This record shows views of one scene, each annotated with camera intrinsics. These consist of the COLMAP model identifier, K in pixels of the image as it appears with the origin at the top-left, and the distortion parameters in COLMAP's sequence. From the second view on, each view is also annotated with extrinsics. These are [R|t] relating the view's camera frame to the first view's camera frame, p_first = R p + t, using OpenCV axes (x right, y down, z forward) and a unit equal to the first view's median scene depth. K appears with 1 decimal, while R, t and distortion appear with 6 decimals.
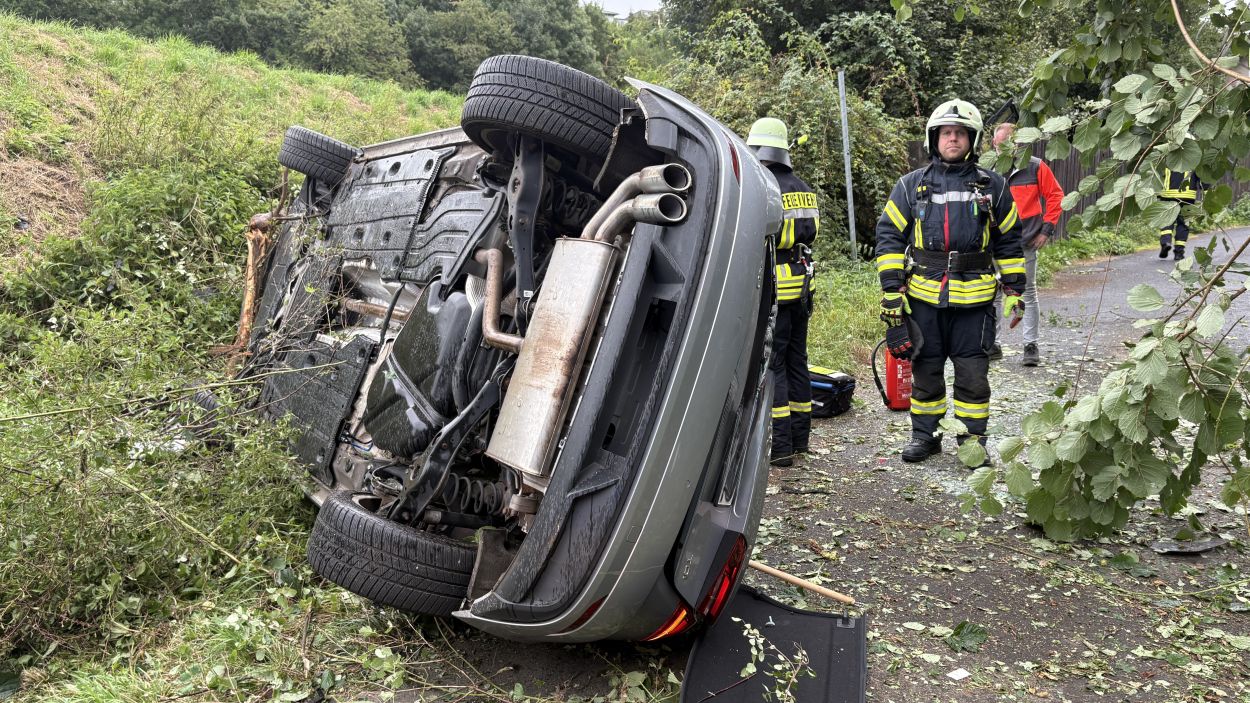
lens RADIAL K [[931.3, 0, 625.0], [0, 931.3, 351.5], [0, 0, 1]] dist [0.002658, 0.001062]
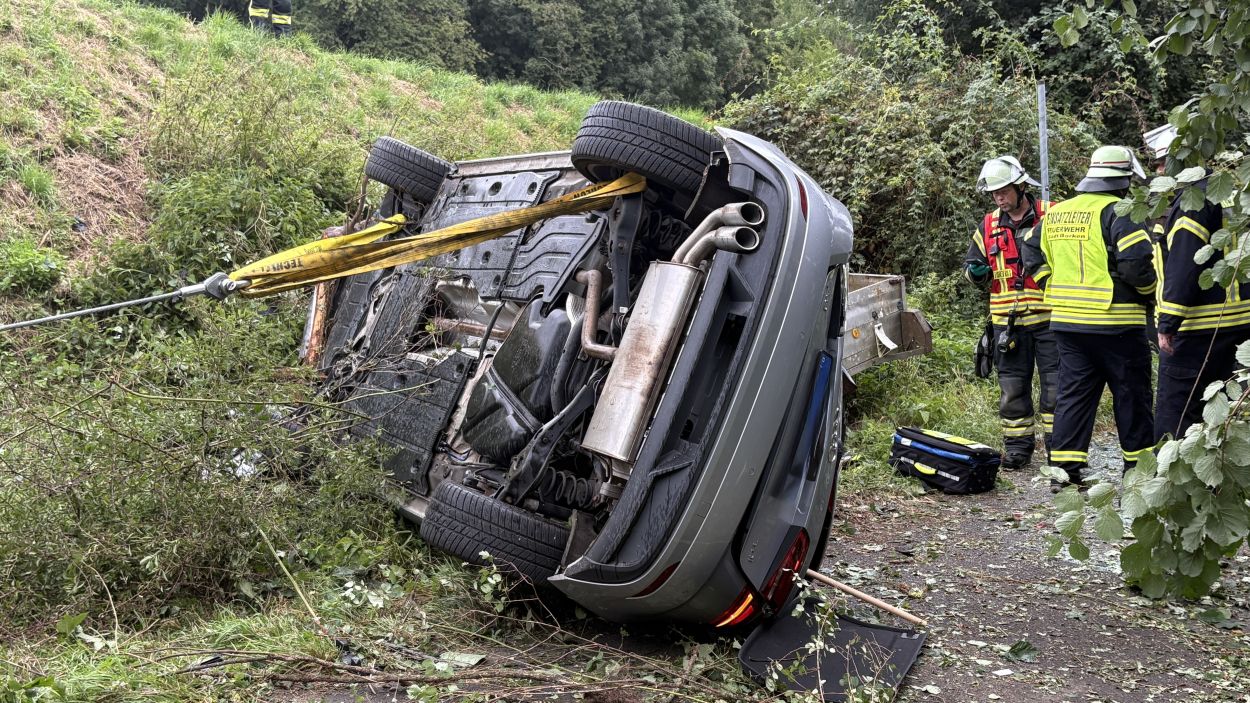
lens RADIAL K [[1464.2, 0, 625.0], [0, 1464.2, 351.5], [0, 0, 1]] dist [0.010385, -0.001752]
pose [[0.993663, 0.057555, -0.096551, 0.028717], [-0.065293, 0.994735, -0.078988, 0.062692], [0.091497, 0.084792, 0.992189, -0.355750]]
